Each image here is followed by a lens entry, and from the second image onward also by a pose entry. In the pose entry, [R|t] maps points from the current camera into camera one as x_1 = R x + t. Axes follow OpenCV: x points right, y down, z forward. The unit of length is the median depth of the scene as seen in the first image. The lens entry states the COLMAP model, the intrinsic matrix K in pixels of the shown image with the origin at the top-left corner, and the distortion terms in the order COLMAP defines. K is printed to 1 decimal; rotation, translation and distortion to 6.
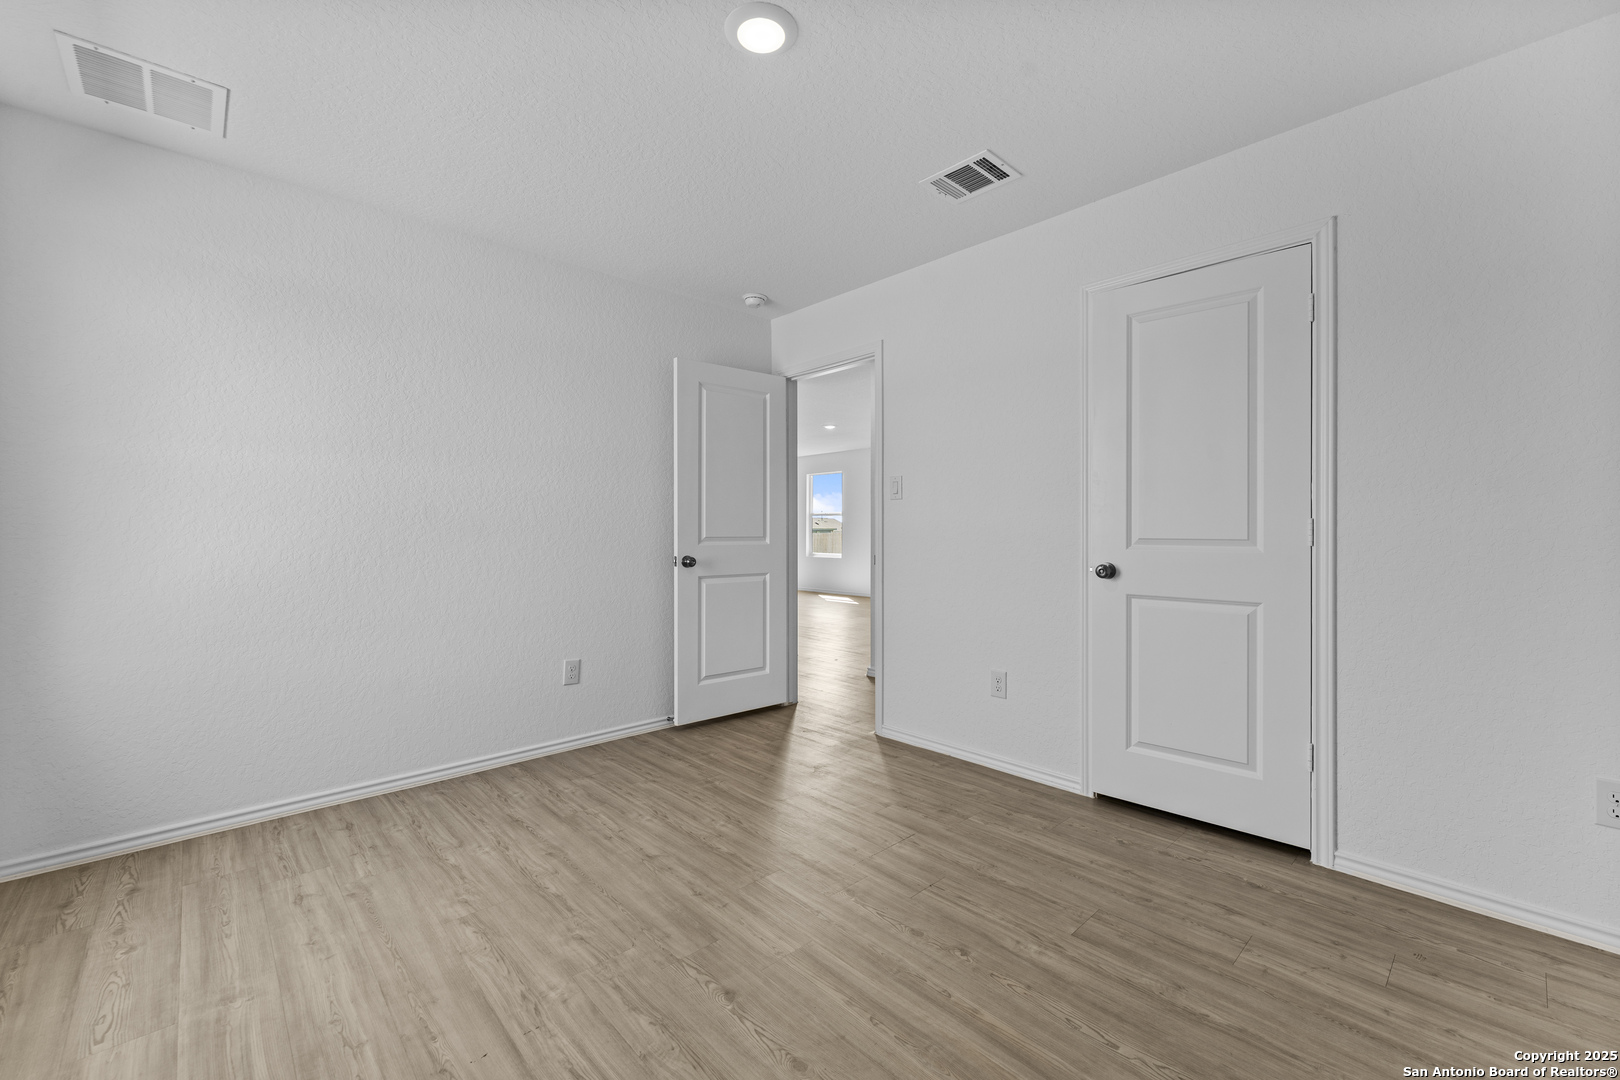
lens RADIAL K [[665.4, 0, 806.1], [0, 665.4, 524.5], [0, 0, 1]] dist [0.001832, 0.000173]
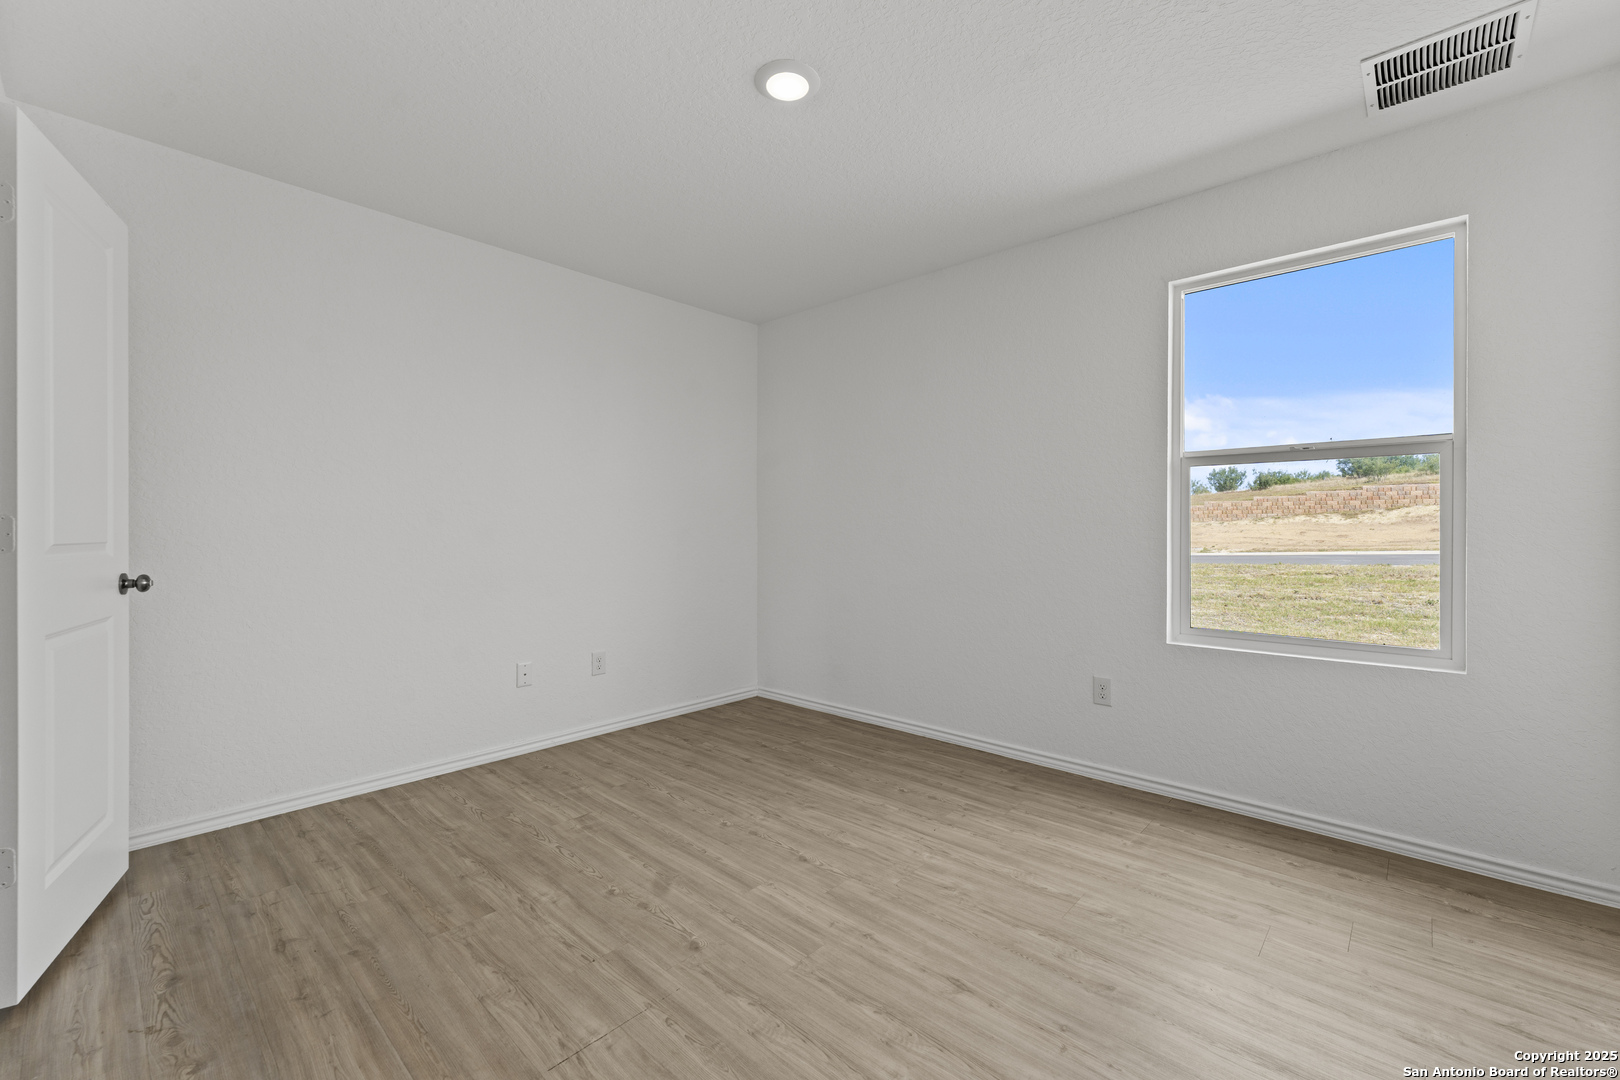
lens RADIAL K [[665.4, 0, 806.1], [0, 665.4, 524.5], [0, 0, 1]] dist [0.001832, 0.000173]
pose [[-0.997447, 0.000851, -0.071399, -0.018776], [0.001567, 0.999949, -0.009972, 0.012895], [0.071387, -0.010059, -0.997398, 2.072170]]
